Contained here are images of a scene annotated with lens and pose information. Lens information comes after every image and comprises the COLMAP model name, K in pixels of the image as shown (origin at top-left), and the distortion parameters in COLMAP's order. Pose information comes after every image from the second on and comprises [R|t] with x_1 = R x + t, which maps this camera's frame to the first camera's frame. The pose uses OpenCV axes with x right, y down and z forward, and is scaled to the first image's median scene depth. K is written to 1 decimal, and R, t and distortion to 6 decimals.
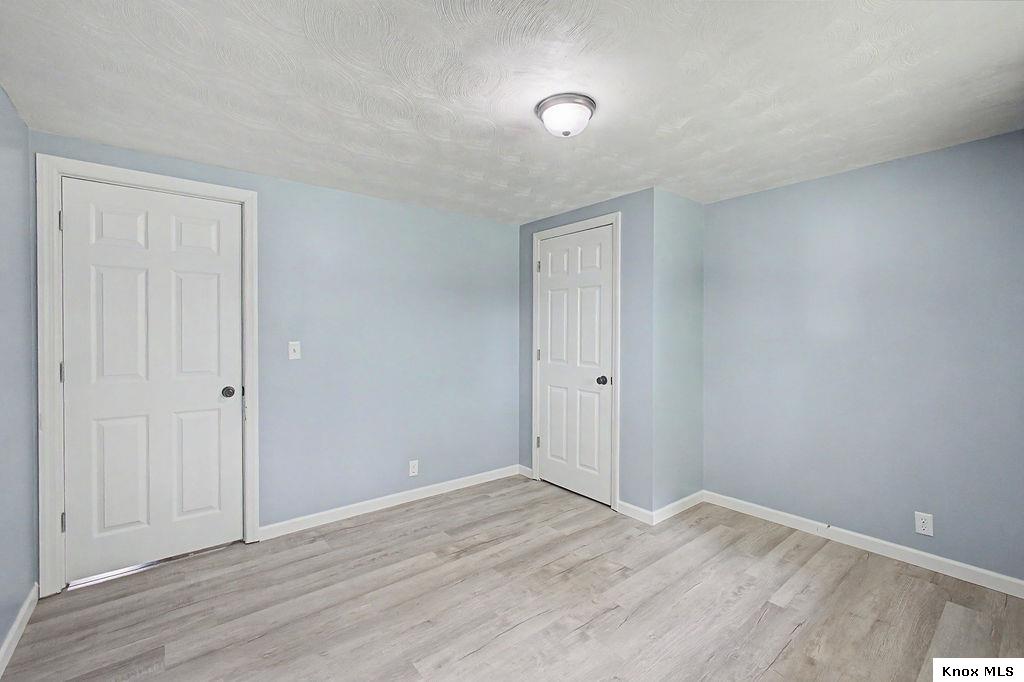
lens RADIAL K [[443.4, 0, 511.3], [0, 443.4, 337.3], [0, 0, 1]] dist [0.001335, 0.000390]
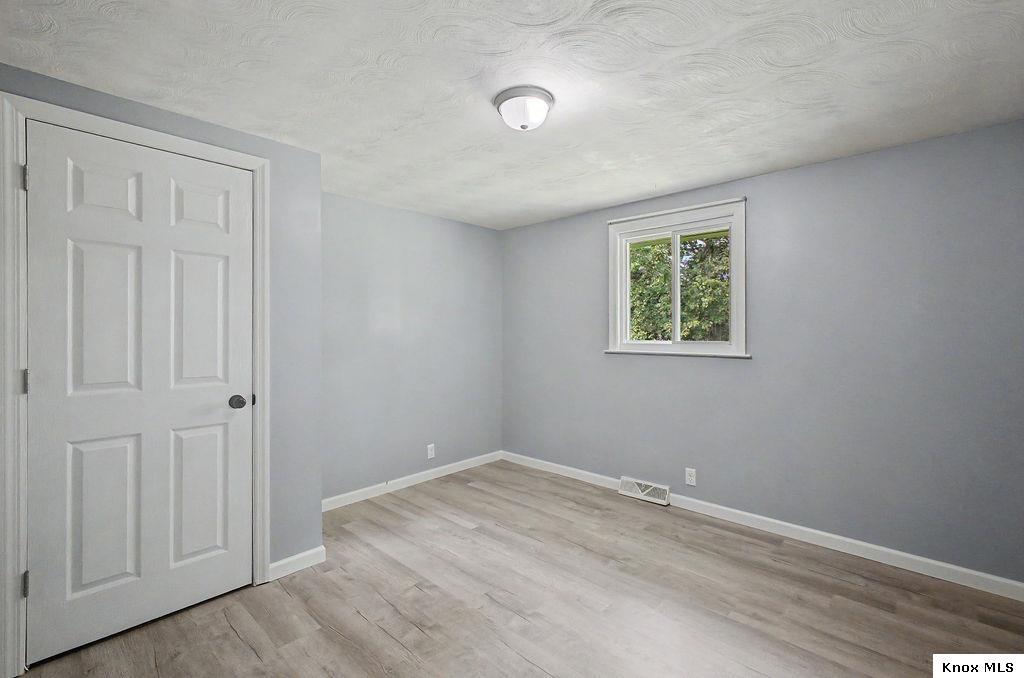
lens RADIAL K [[453.8, 0, 518.5], [0, 453.8, 332.9], [0, 0, 1]] dist [0.004936, 0.000894]
pose [[-0.147826, -0.003771, 0.989006, -0.632184], [0.013231, 0.999896, 0.005790, -0.003790], [-0.988925, 0.013942, -0.147760, 0.834661]]
